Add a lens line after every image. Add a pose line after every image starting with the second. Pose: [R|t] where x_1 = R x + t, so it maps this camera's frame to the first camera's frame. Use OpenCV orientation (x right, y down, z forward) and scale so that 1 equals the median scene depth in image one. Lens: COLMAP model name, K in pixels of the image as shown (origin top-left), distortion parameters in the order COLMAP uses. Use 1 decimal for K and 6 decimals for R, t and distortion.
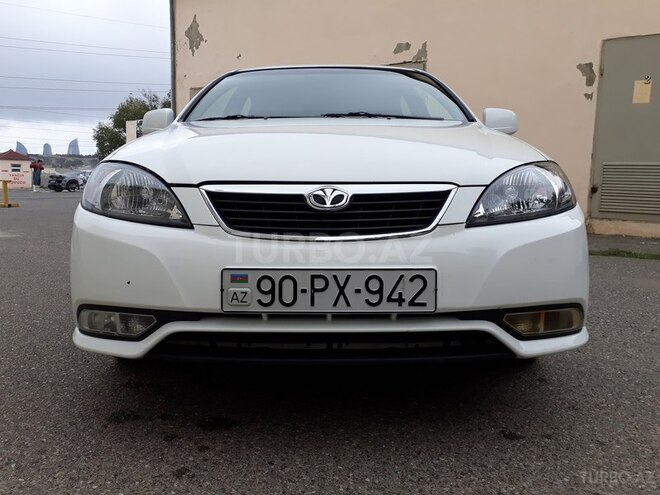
lens RADIAL K [[520.1, 0, 330.0], [0, 520.1, 247.5], [0, 0, 1]] dist [0.094906, -0.151828]
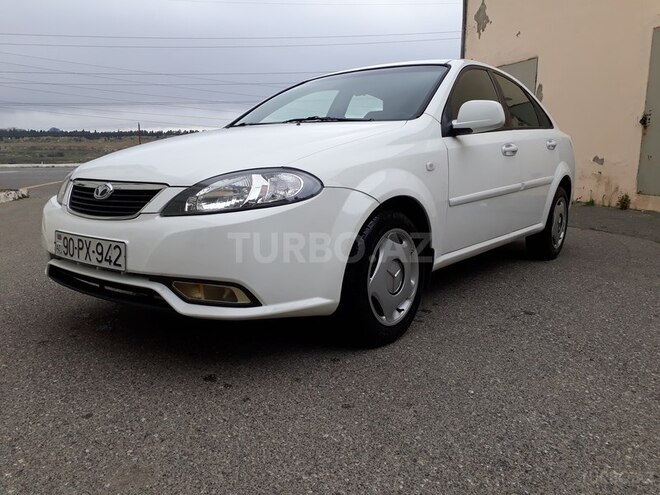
lens RADIAL K [[520.1, 0, 330.0], [0, 520.1, 247.5], [0, 0, 1]] dist [0.094906, -0.151828]
pose [[0.788894, 0.101620, -0.606069, 1.565557], [-0.077145, 0.994807, 0.066384, -0.088792], [0.609668, -0.005615, 0.792637, 0.174423]]
